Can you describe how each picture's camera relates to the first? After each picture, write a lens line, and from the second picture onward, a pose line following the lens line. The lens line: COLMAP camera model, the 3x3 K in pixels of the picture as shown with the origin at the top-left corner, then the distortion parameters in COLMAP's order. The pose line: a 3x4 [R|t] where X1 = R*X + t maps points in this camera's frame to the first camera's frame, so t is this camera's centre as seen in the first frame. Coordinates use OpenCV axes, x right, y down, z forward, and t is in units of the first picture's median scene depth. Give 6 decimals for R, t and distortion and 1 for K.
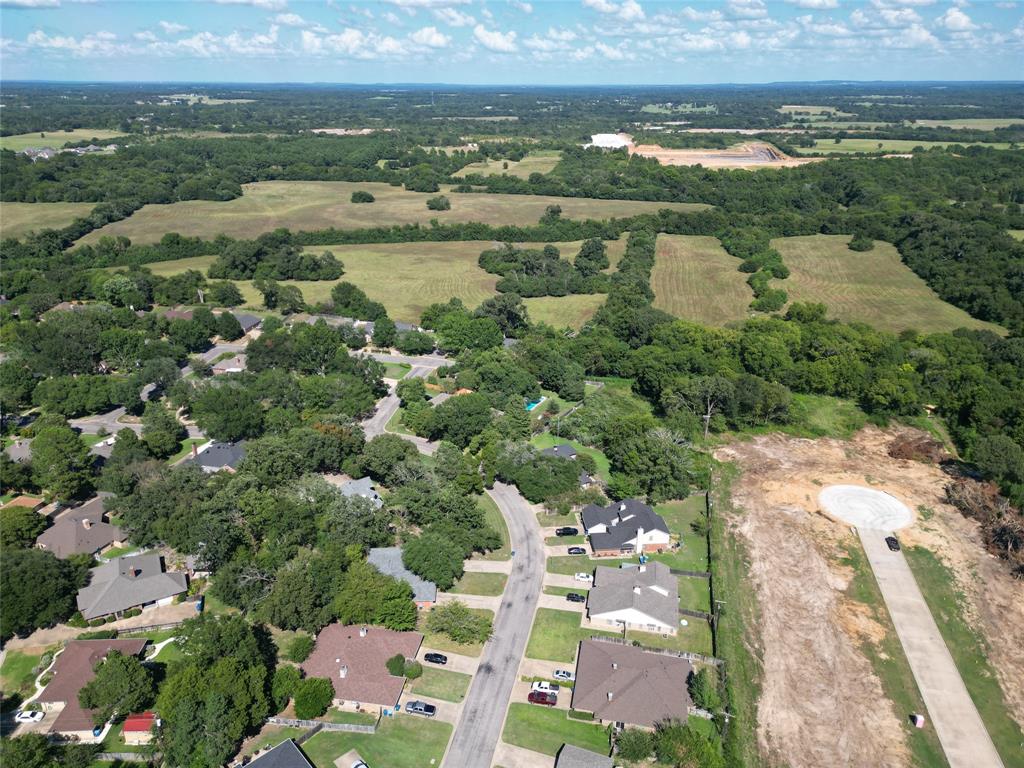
lens RADIAL K [[716.7, 0, 510.1], [0, 716.7, 381.0], [0, 0, 1]] dist [0.077211, -0.079490]
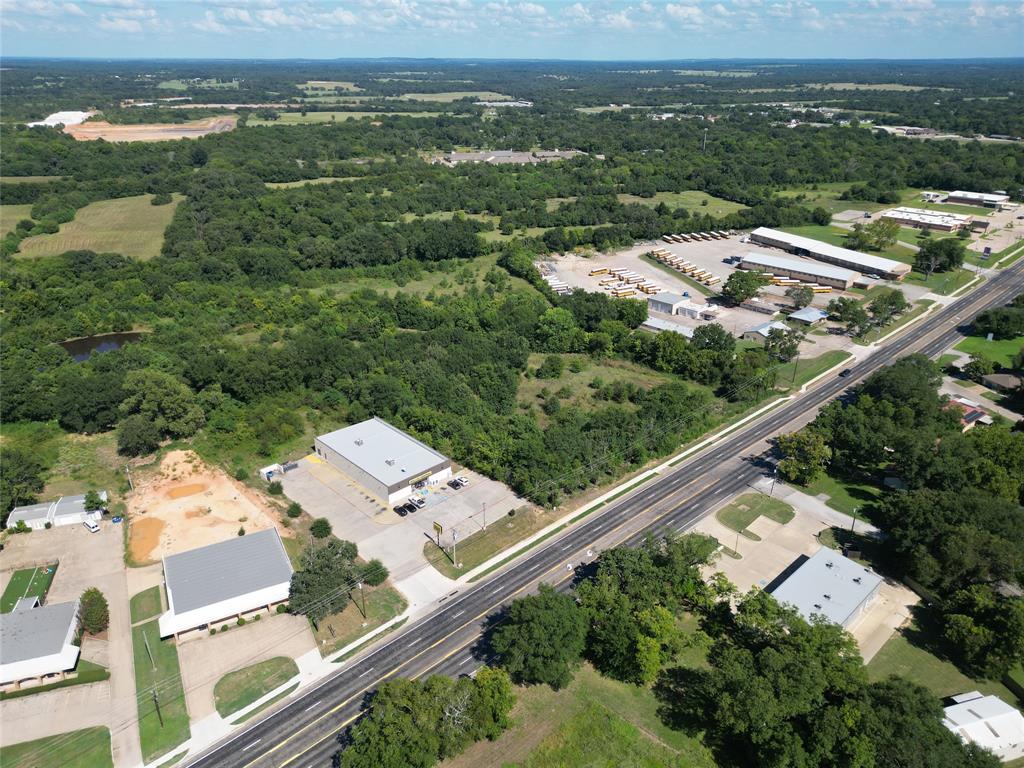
lens RADIAL K [[716.7, 0, 510.1], [0, 716.7, 381.0], [0, 0, 1]] dist [0.077211, -0.079490]
pose [[0.867177, -0.202406, 0.455011, 0.781385], [0.189149, 0.979077, 0.075044, 0.247750], [-0.460680, 0.020989, 0.887318, -0.637948]]
